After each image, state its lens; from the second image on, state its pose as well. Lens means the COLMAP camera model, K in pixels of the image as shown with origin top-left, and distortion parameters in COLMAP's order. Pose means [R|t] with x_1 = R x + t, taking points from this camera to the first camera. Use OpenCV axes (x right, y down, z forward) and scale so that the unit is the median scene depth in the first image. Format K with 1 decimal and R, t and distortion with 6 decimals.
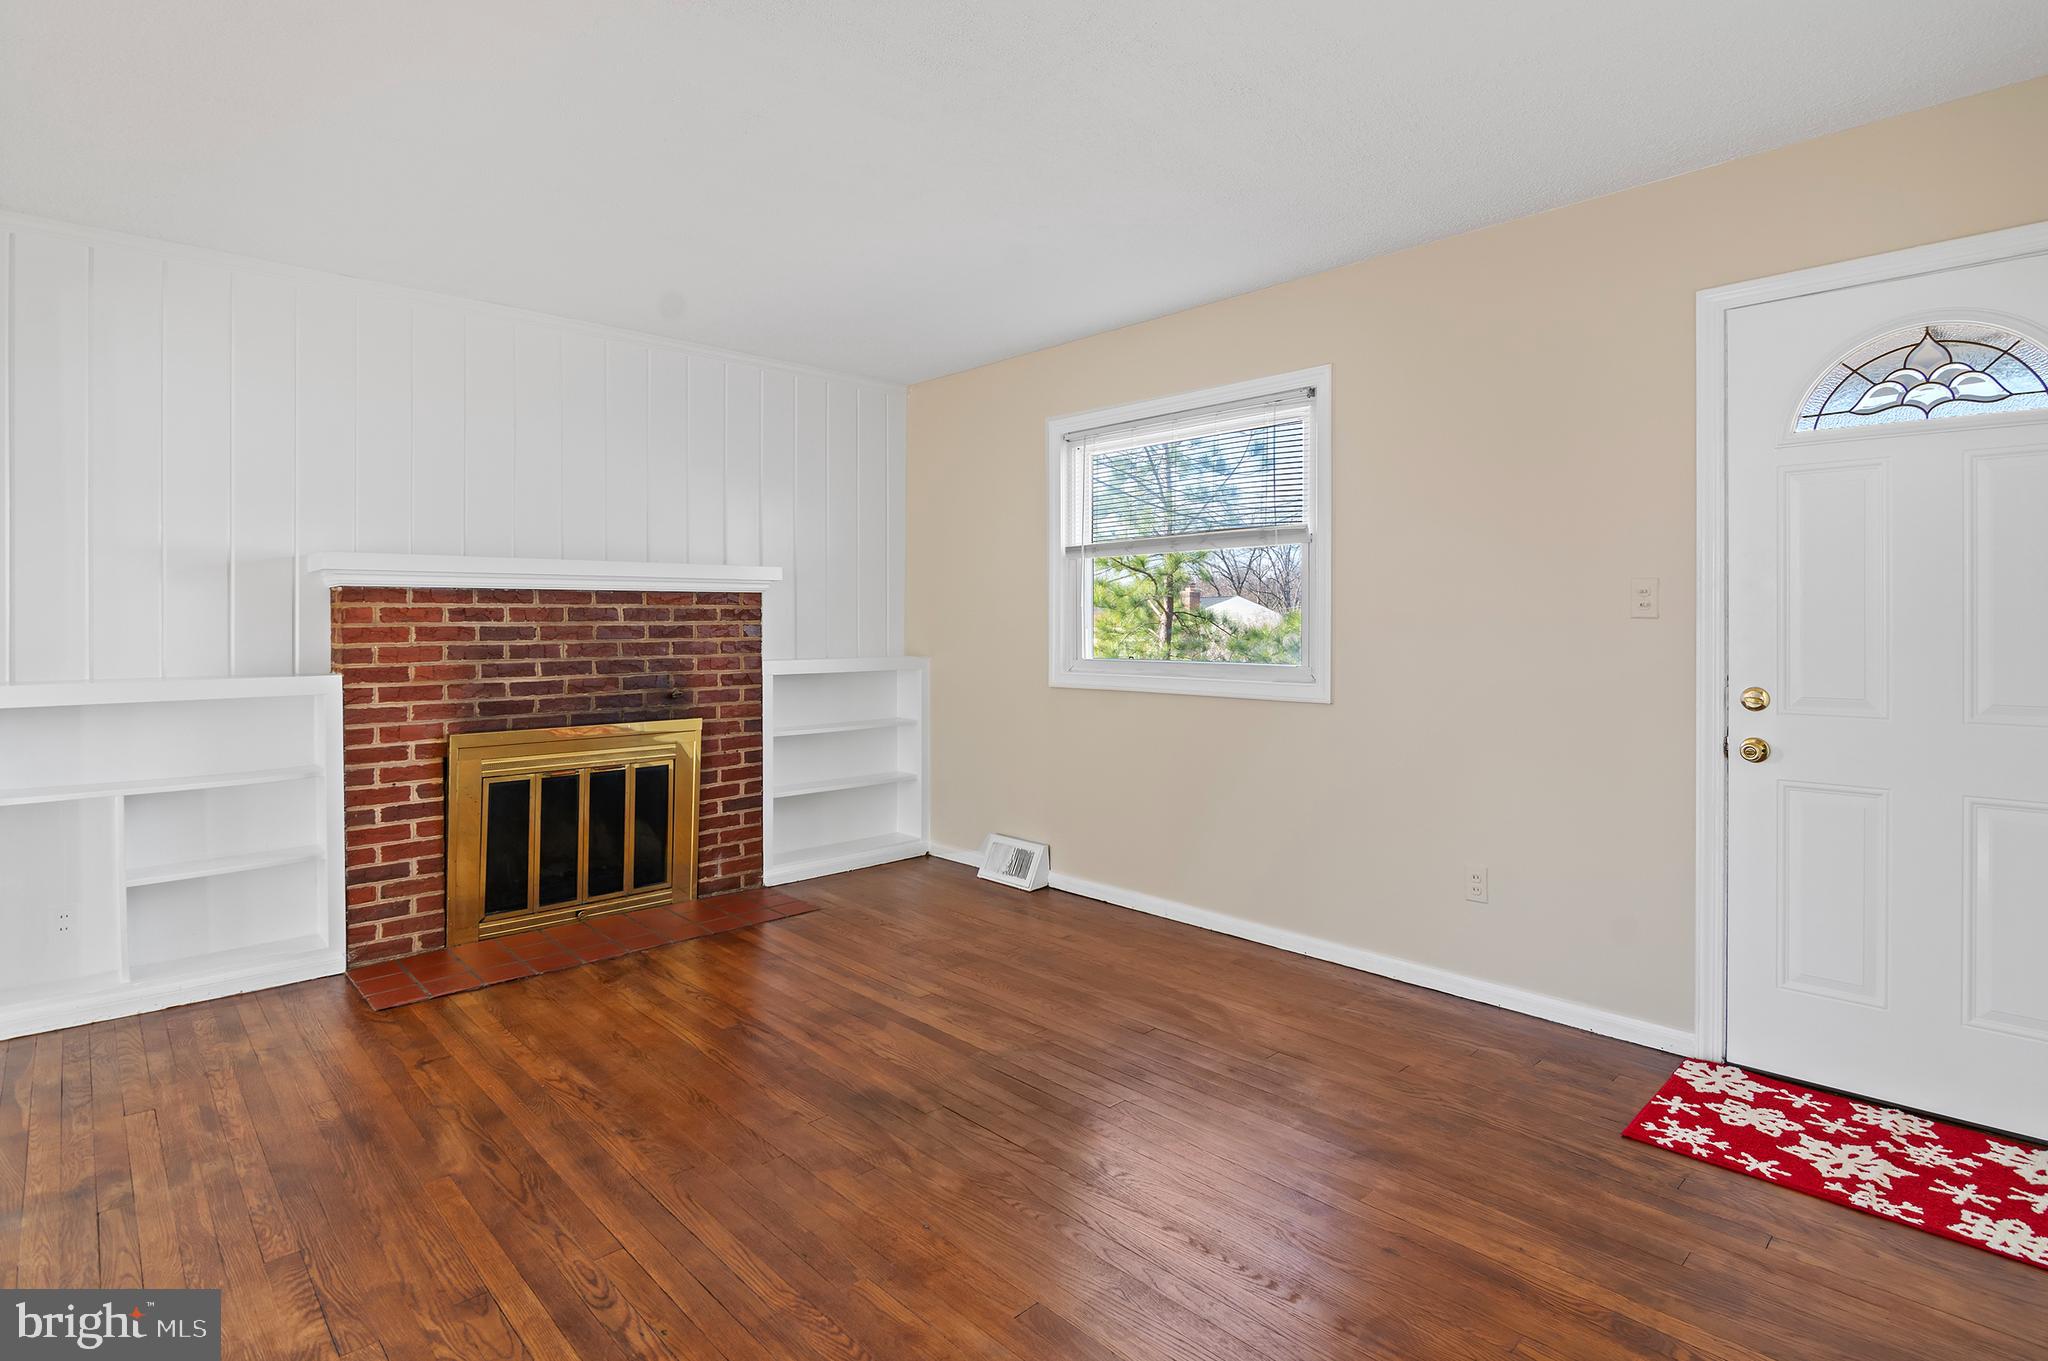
lens RADIAL K [[1020.6, 0, 1025.2], [0, 1020.6, 629.3], [0, 0, 1]] dist [-0.001661, -0.003497]
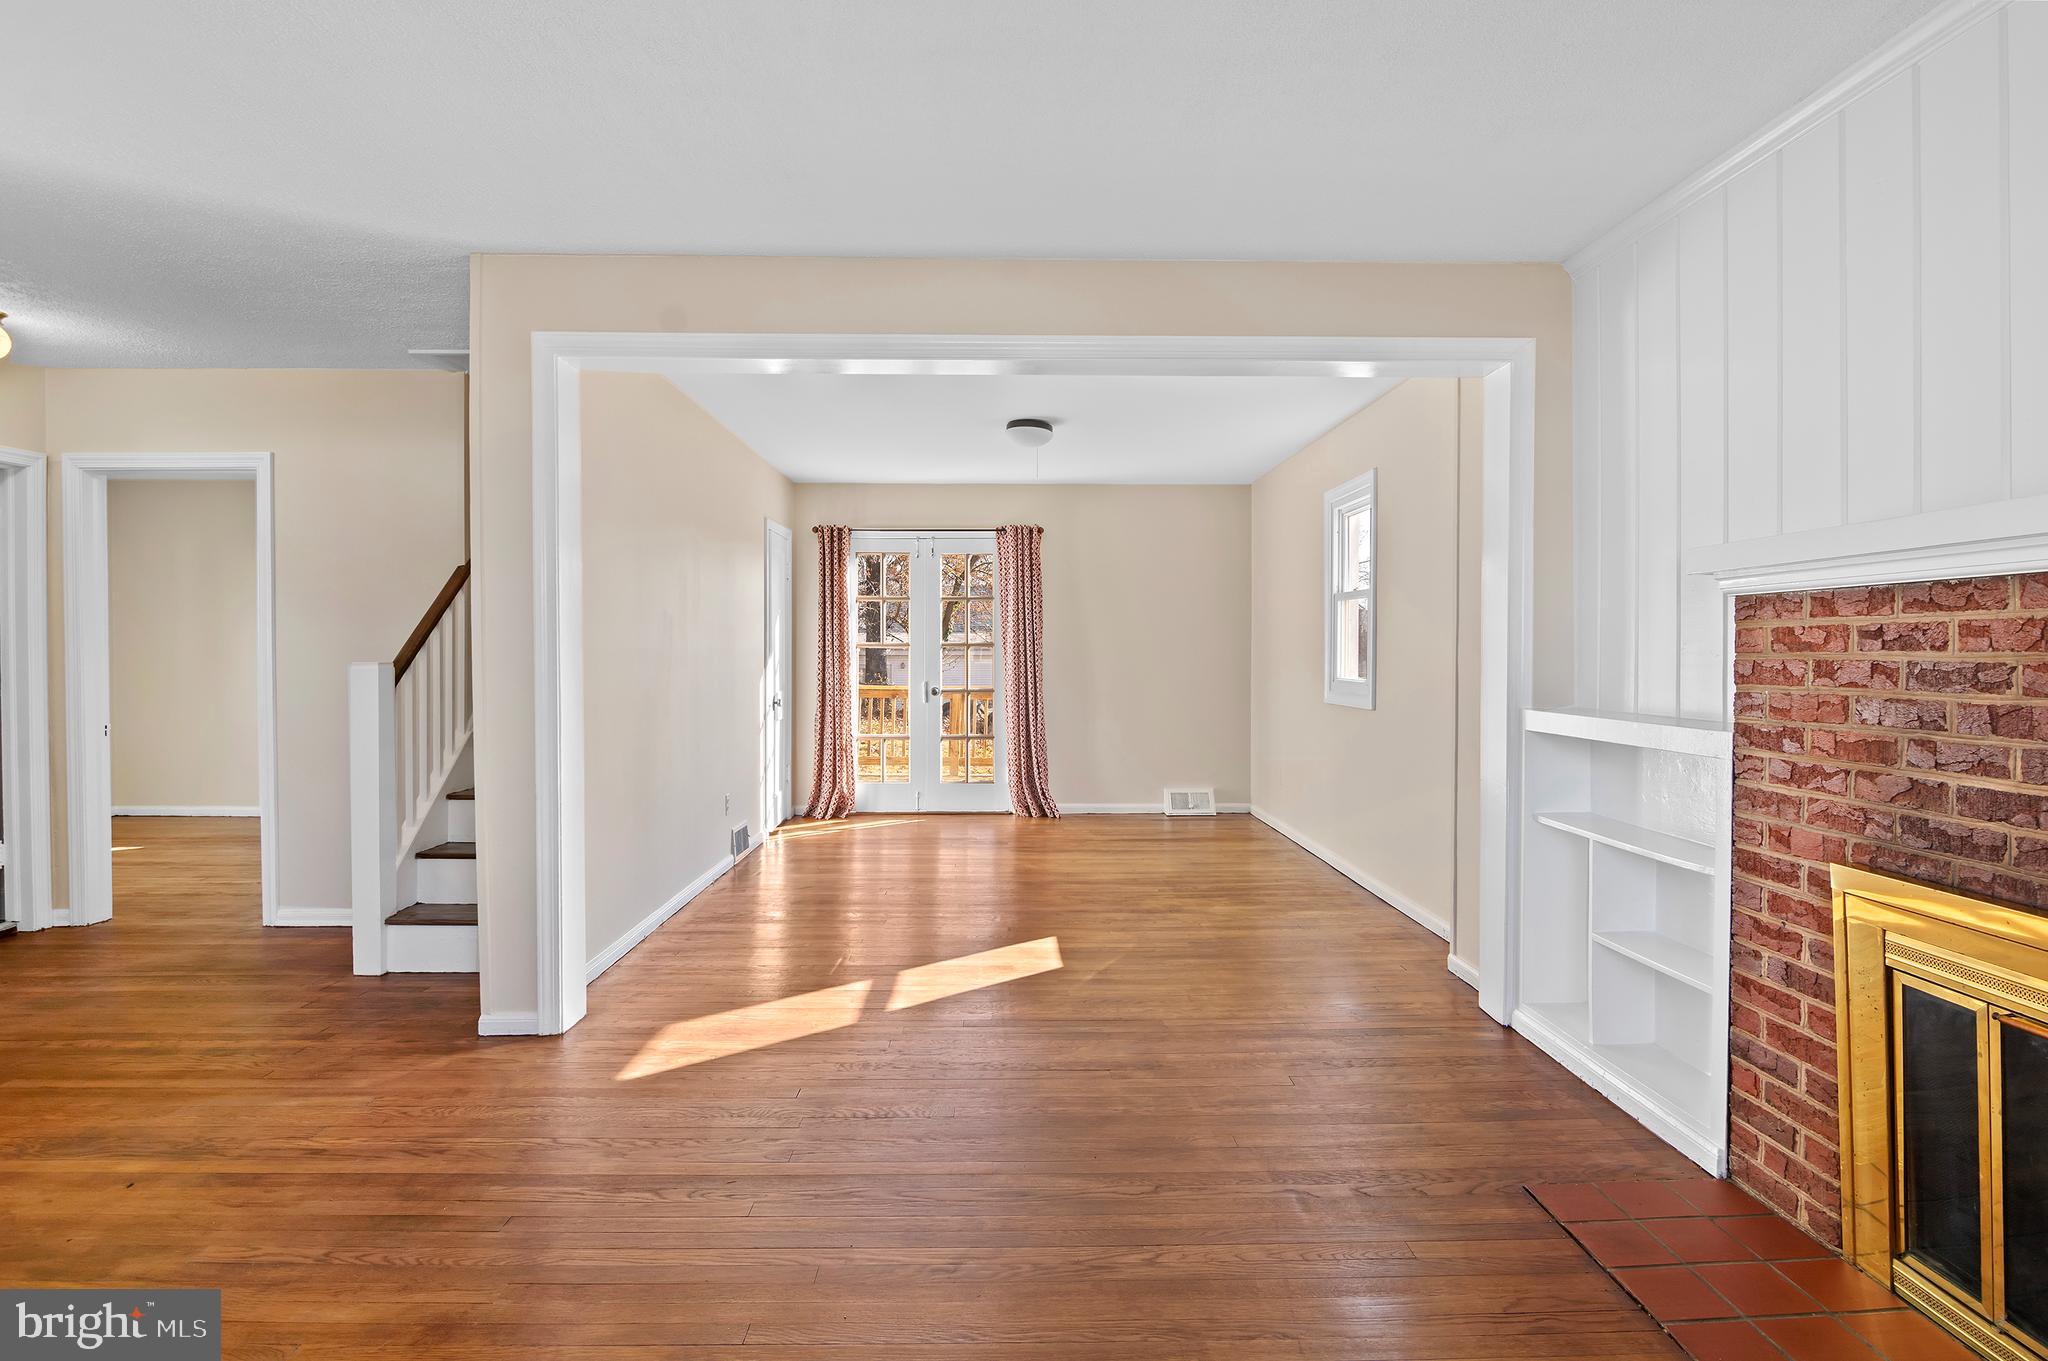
lens RADIAL K [[1011.9, 0, 1029.4], [0, 1011.9, 667.0], [0, 0, 1]] dist [-0.002501, -0.001346]
pose [[-0.665741, 0.011577, -0.746093, 0.107268], [-0.008341, 0.999702, 0.022956, -0.007490], [0.746136, 0.021506, -0.665446, 0.990294]]
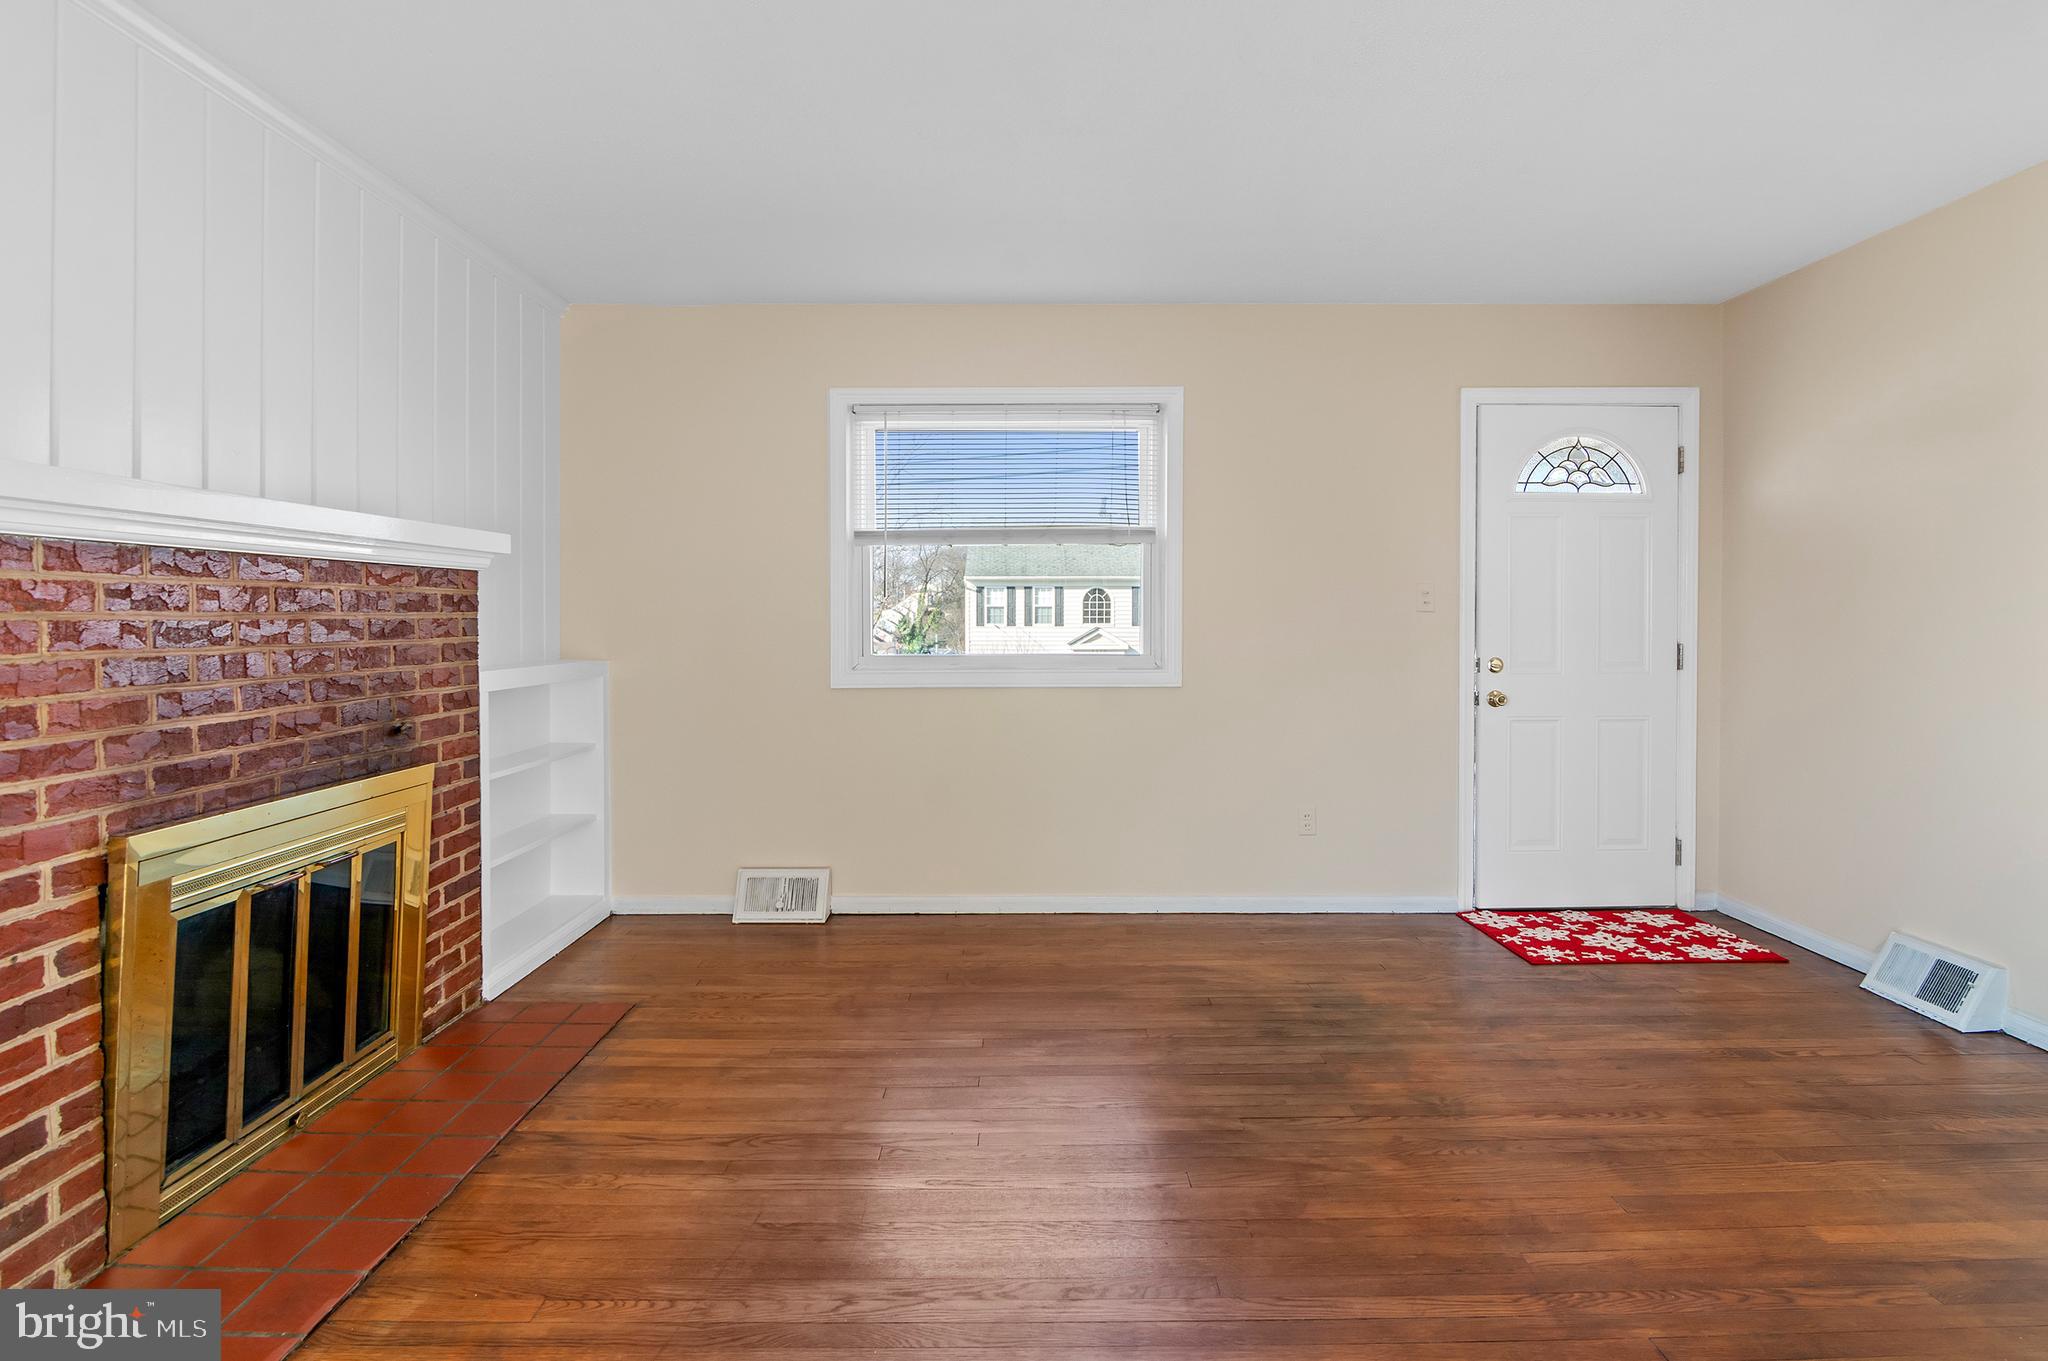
lens RADIAL K [[1019.2, 0, 1022.1], [0, 1019.2, 636.2], [0, 0, 1]] dist [-0.002246, -0.001906]
pose [[0.685597, -0.012889, 0.727868, -0.596538], [0.006147, 0.999910, 0.011916, 0.001695], [-0.727956, -0.003695, 0.685614, 0.323772]]
